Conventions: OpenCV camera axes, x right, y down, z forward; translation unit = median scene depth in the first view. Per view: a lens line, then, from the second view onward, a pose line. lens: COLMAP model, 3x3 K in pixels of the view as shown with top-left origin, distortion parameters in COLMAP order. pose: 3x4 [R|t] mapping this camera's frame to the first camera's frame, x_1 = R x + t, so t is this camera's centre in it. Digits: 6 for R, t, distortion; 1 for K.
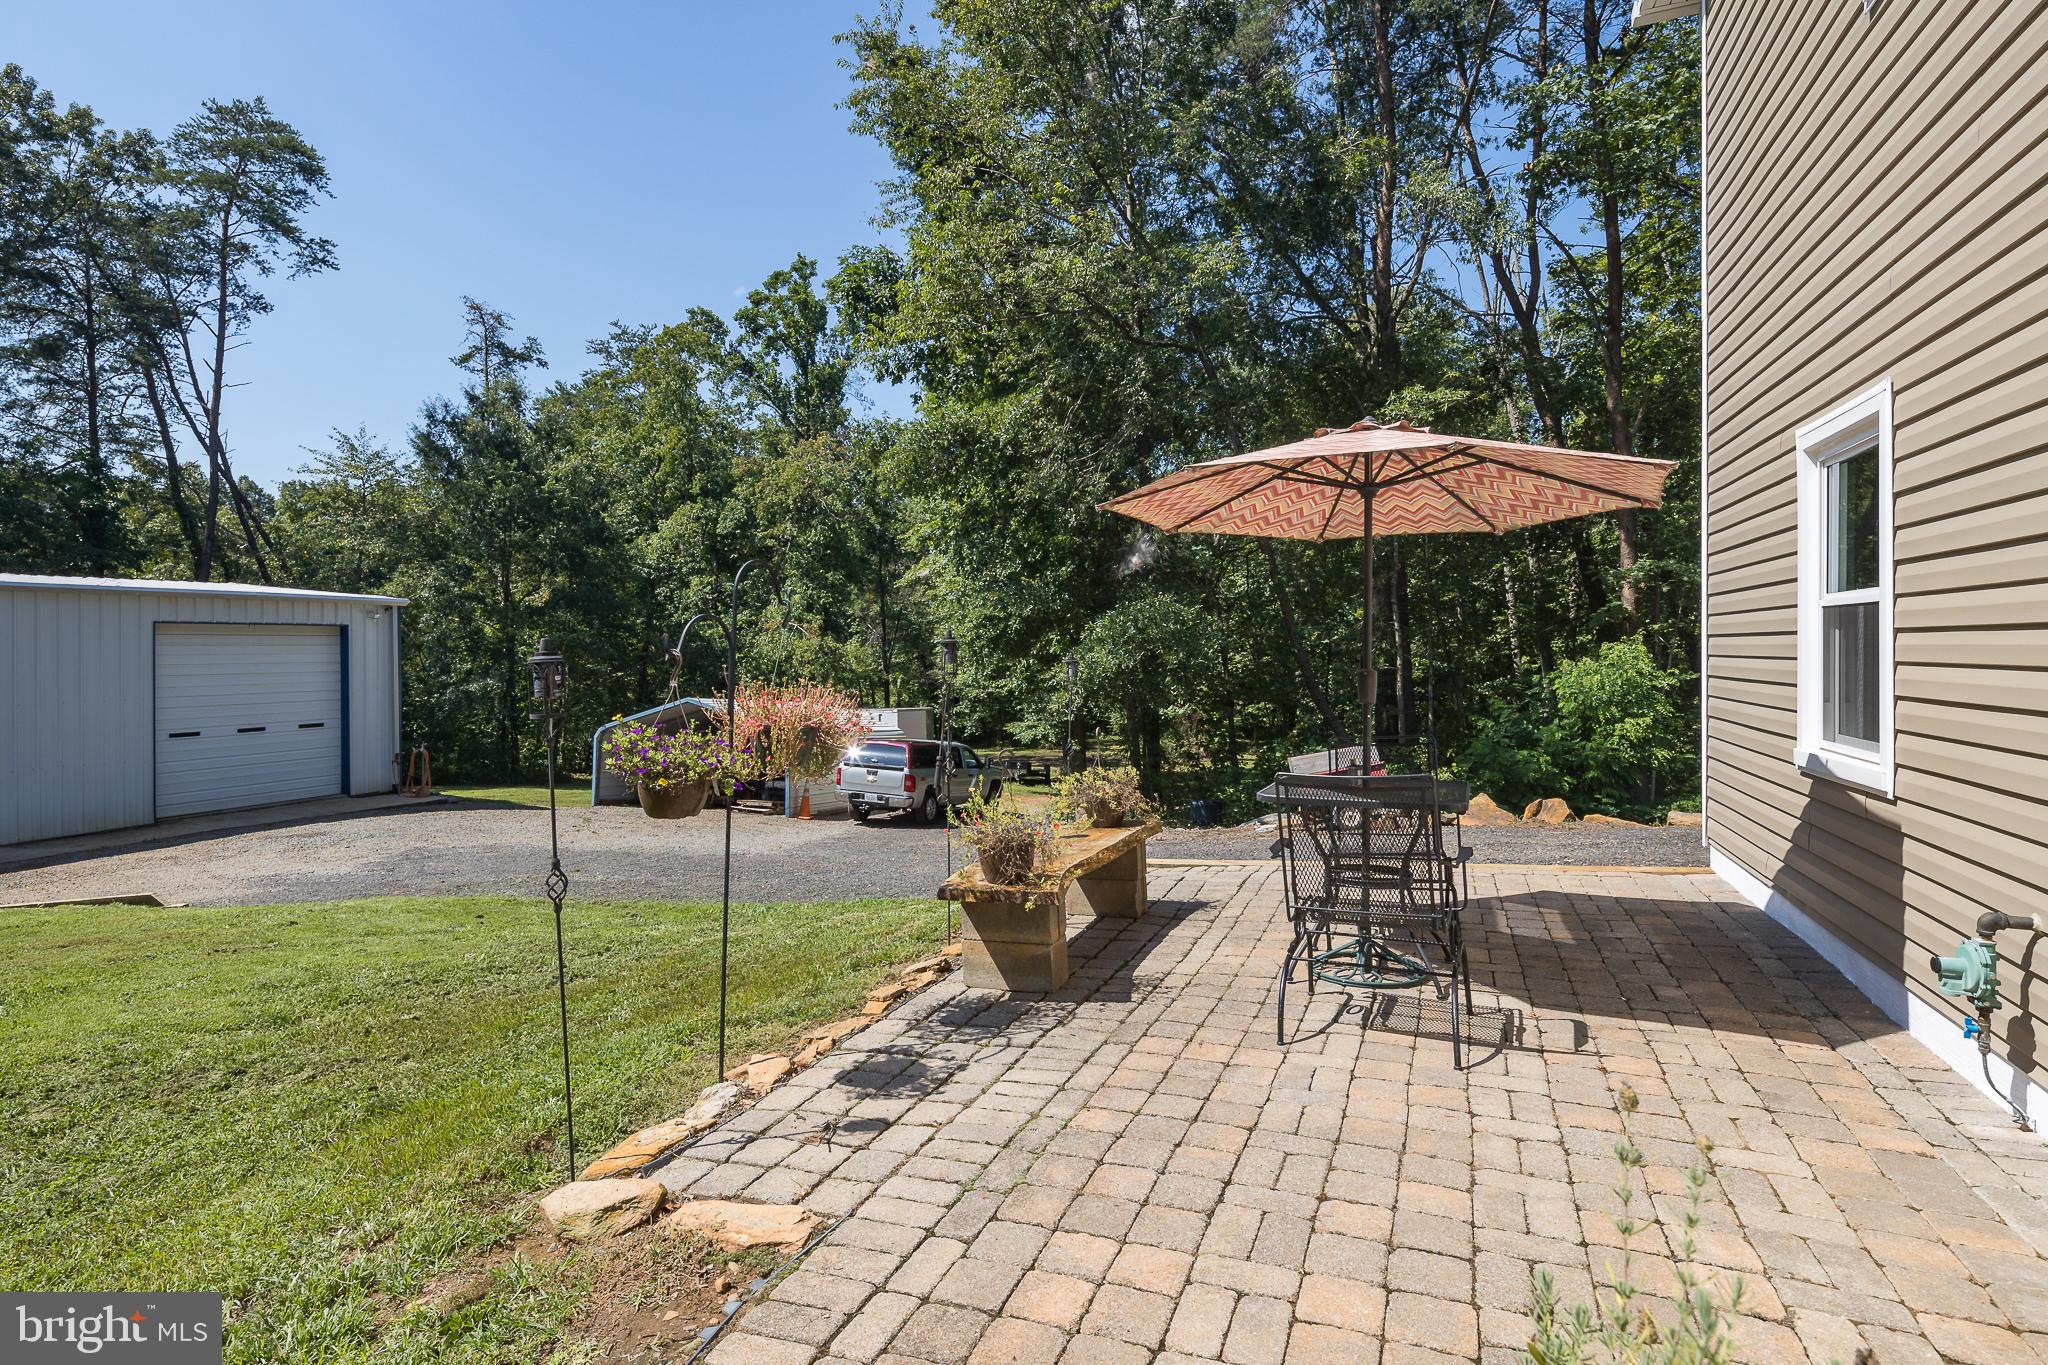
lens RADIAL K [[1015.4, 0, 993.6], [0, 1015.4, 681.1], [0, 0, 1]] dist [0.003971, -0.000392]
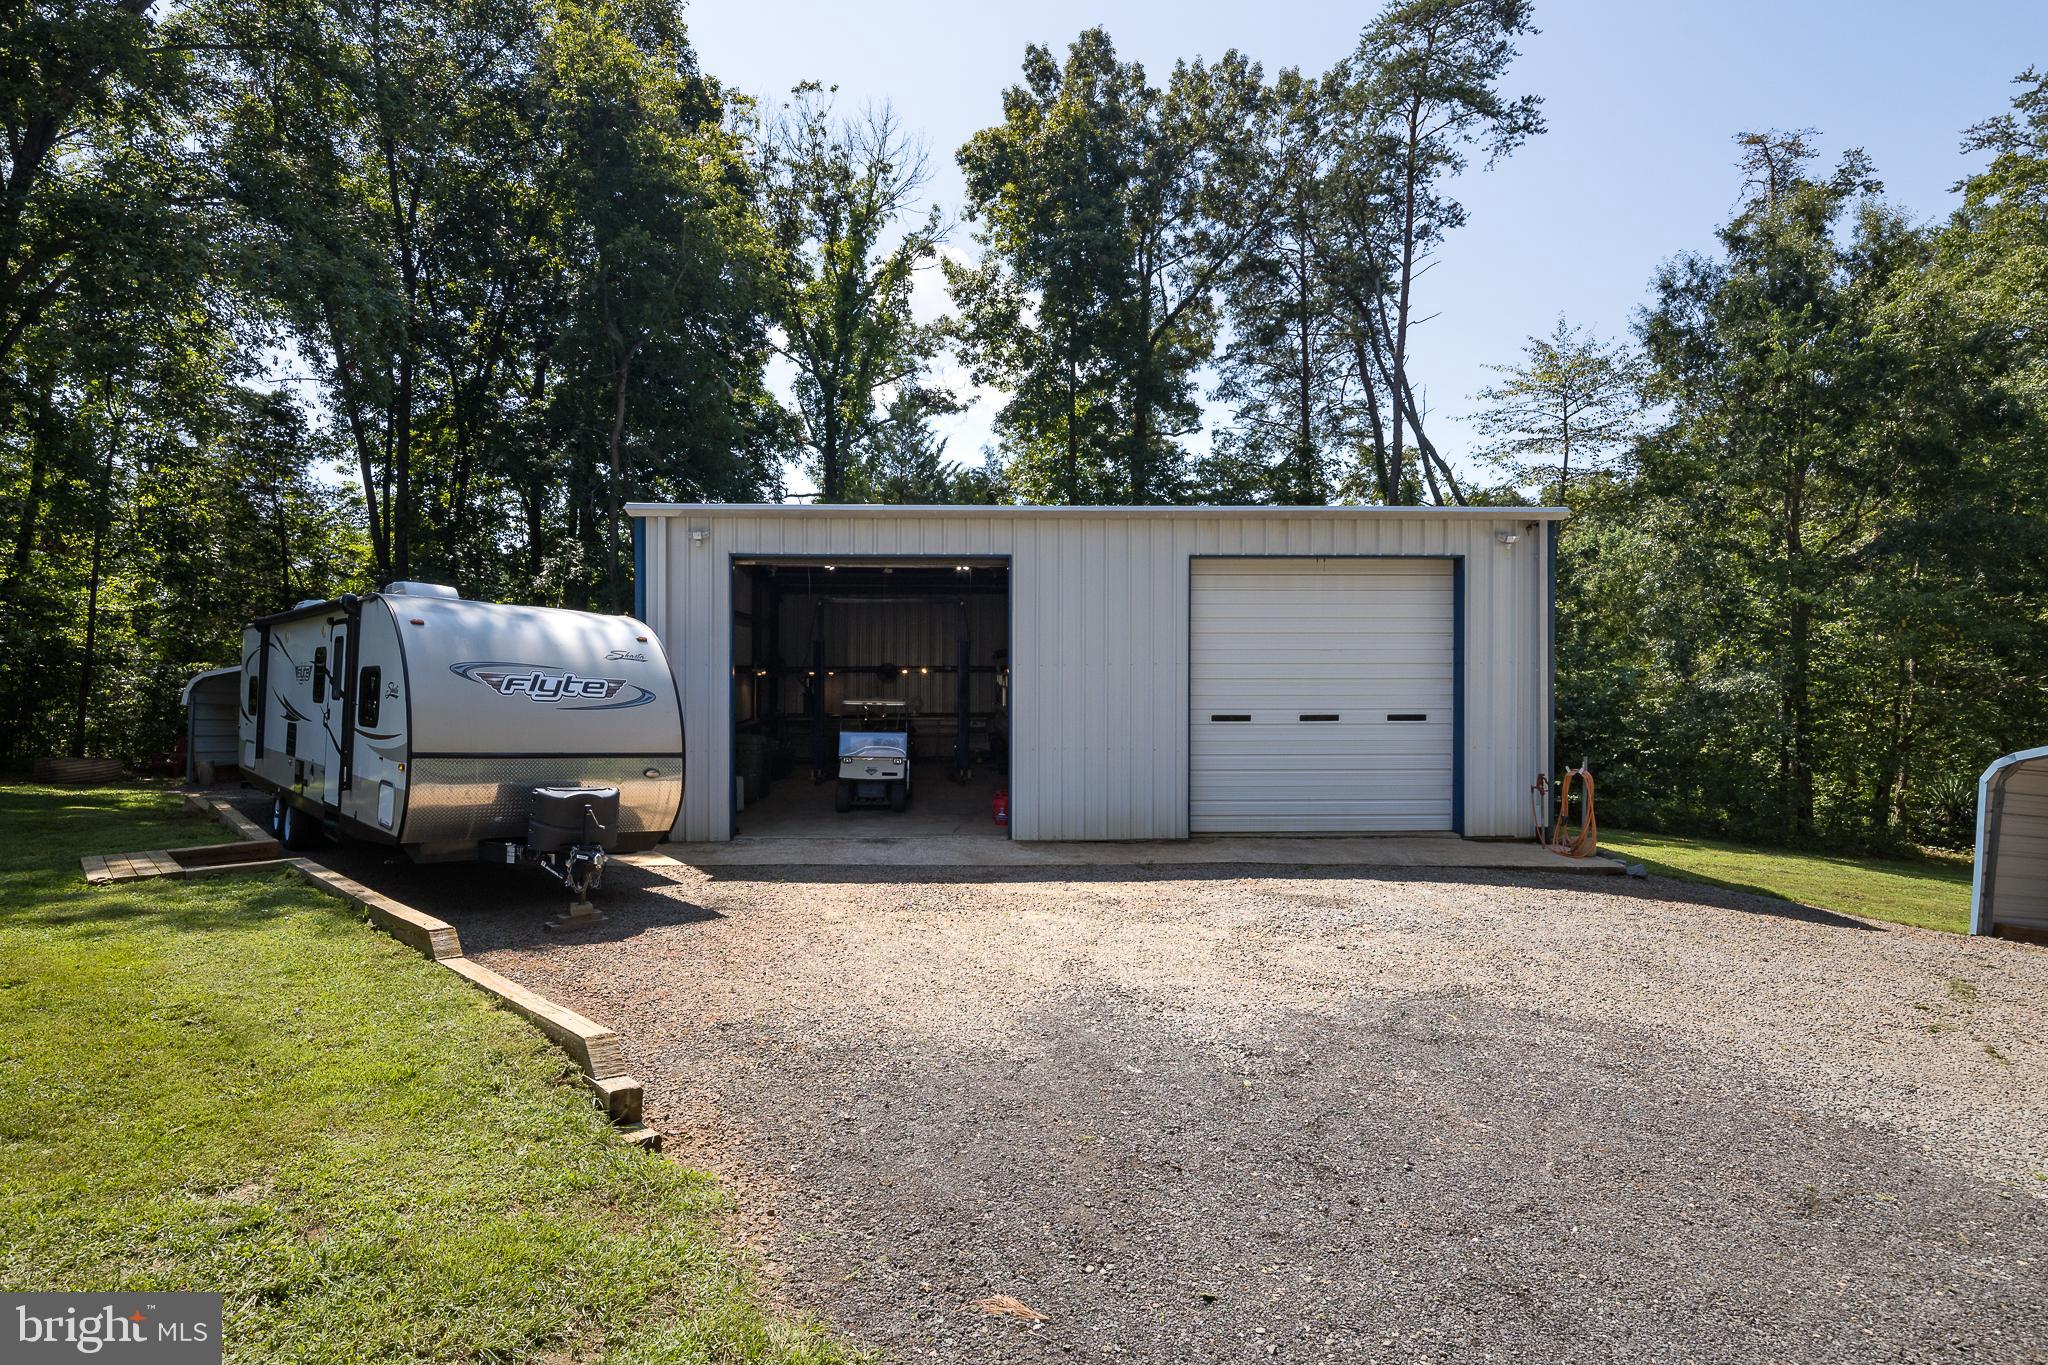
lens RADIAL K [[990.8, 0, 1024.0], [0, 990.8, 682.5], [0, 0, 1]] dist [0.001078, -0.001247]
pose [[0.425047, -0.001618, -0.905170, -0.147553], [-0.030329, 0.999411, -0.016028, 0.027089], [0.904663, 0.034266, 0.424747, 0.361301]]
